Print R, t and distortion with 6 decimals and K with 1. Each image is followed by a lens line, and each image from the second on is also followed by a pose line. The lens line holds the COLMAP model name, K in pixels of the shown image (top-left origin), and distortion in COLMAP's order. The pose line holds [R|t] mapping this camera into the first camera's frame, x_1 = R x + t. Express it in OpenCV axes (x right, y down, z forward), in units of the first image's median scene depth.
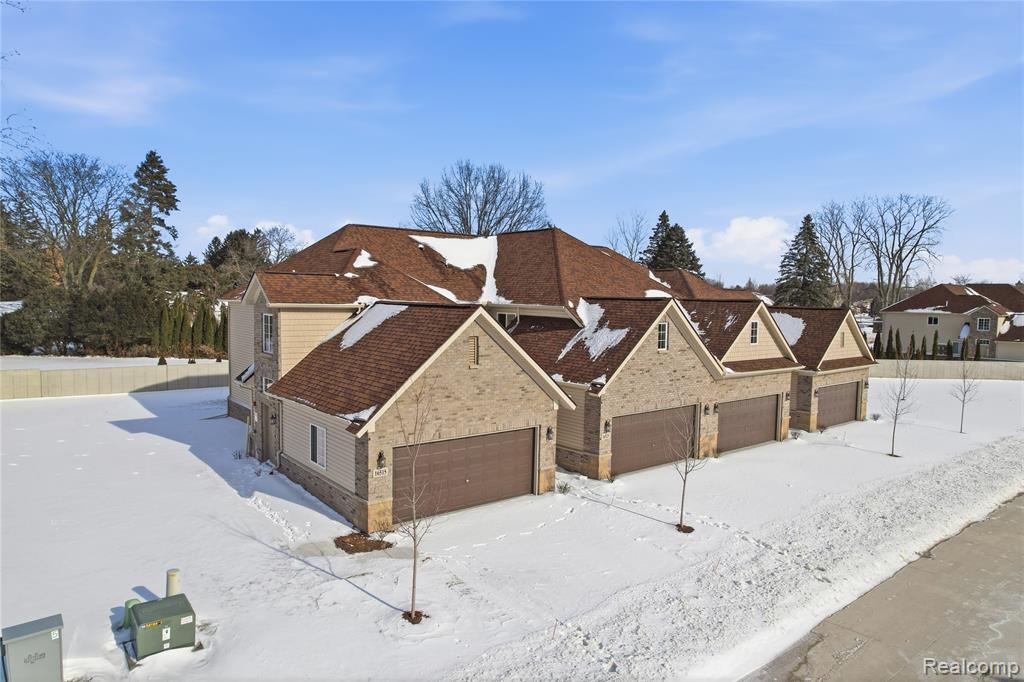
lens RADIAL K [[652.9, 0, 517.8], [0, 652.9, 342.6], [0, 0, 1]] dist [-0.048089, 0.027712]
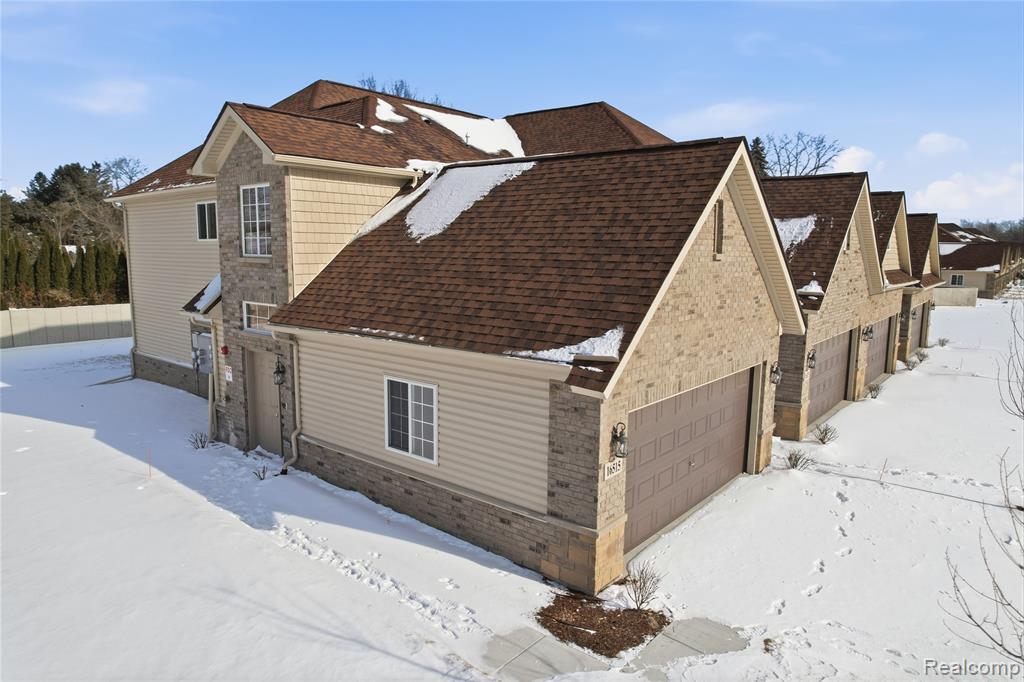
lens RADIAL K [[652.9, 0, 520.1], [0, 652.9, 339.7], [0, 0, 1]] dist [-0.048089, 0.027712]
pose [[0.979160, -0.038502, 0.199407, -0.286286], [0.023854, 0.996872, 0.075347, 0.051815], [-0.201684, -0.069020, 0.977016, 0.423925]]
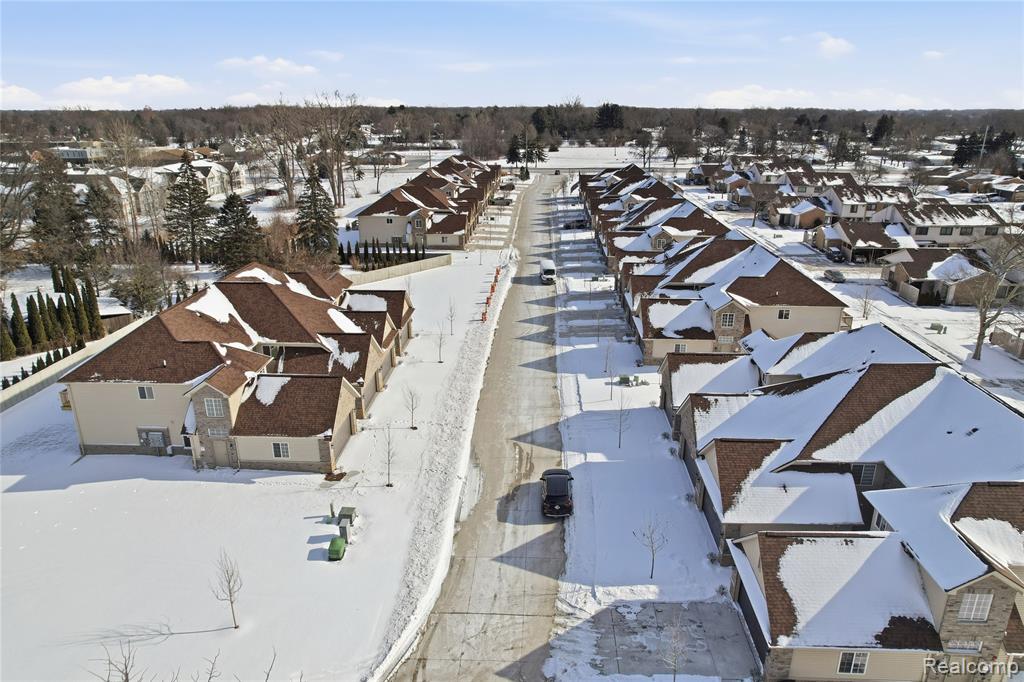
lens RADIAL K [[652.9, 0, 519.6], [0, 652.9, 336.8], [0, 0, 1]] dist [-0.048089, 0.027712]
pose [[0.656458, -0.261536, 0.707575, -1.132055], [0.061925, 0.953494, 0.294983, -0.757883], [-0.751817, -0.149827, 0.642124, -0.939356]]
